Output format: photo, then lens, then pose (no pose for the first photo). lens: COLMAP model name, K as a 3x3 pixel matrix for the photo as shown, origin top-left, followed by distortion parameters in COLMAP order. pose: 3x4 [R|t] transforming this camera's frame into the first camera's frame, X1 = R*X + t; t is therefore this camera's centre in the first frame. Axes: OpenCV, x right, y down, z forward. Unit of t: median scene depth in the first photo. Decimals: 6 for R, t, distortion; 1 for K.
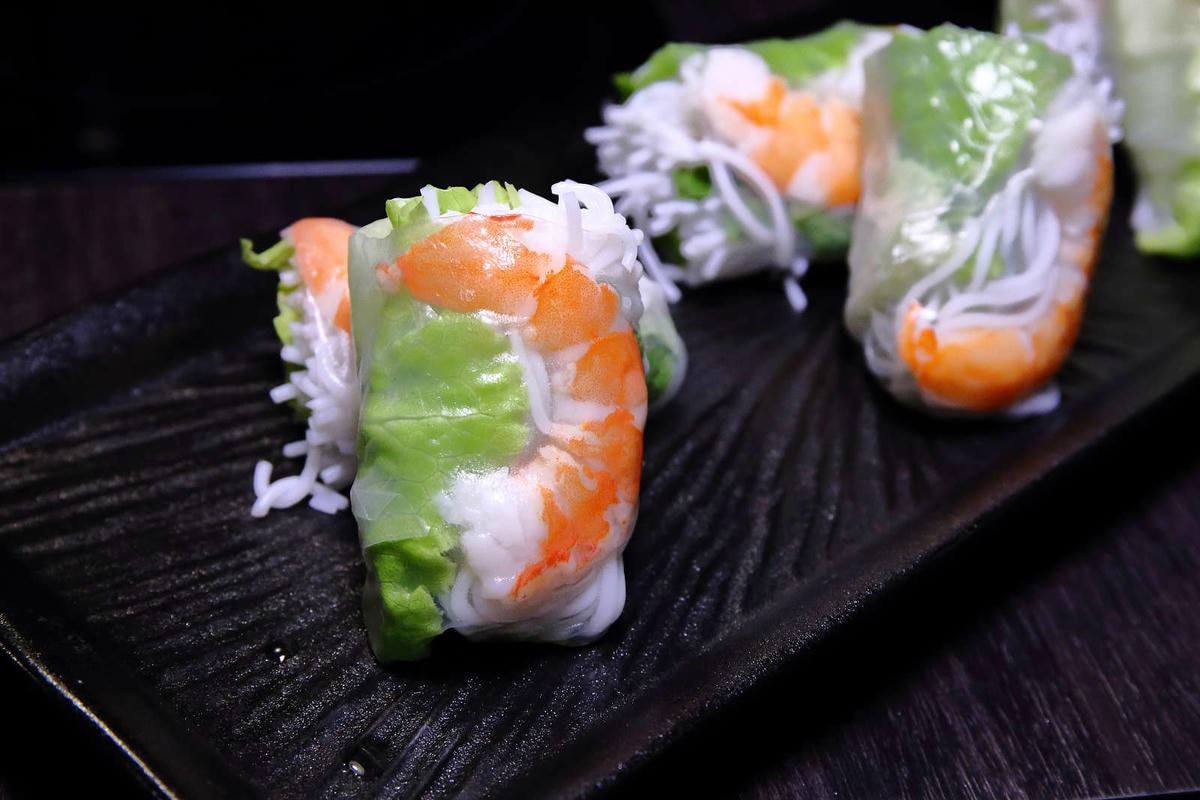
lens RADIAL K [[2161.2, 0, 596.5], [0, 2161.2, 402.2], [0, 0, 1]] dist [0.027046, 0.000000]
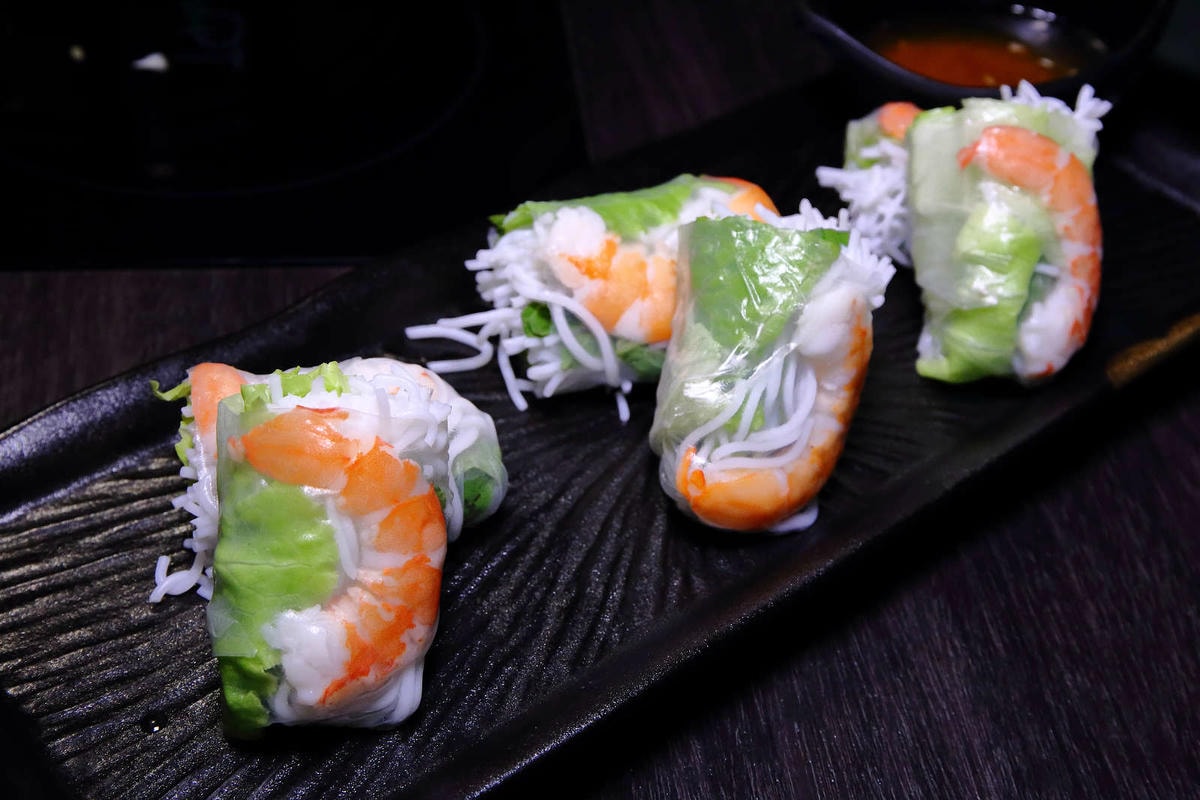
lens RADIAL K [[1905.6, 0, 605.6], [0, 1905.6, 400.4], [0, 0, 1]] dist [-0.033271, 0.000000]
pose [[0.997610, 0.049009, -0.048704, 0.155409], [-0.044222, 0.994502, 0.094926, -0.180461], [0.053088, -0.092546, 0.994292, -0.093387]]
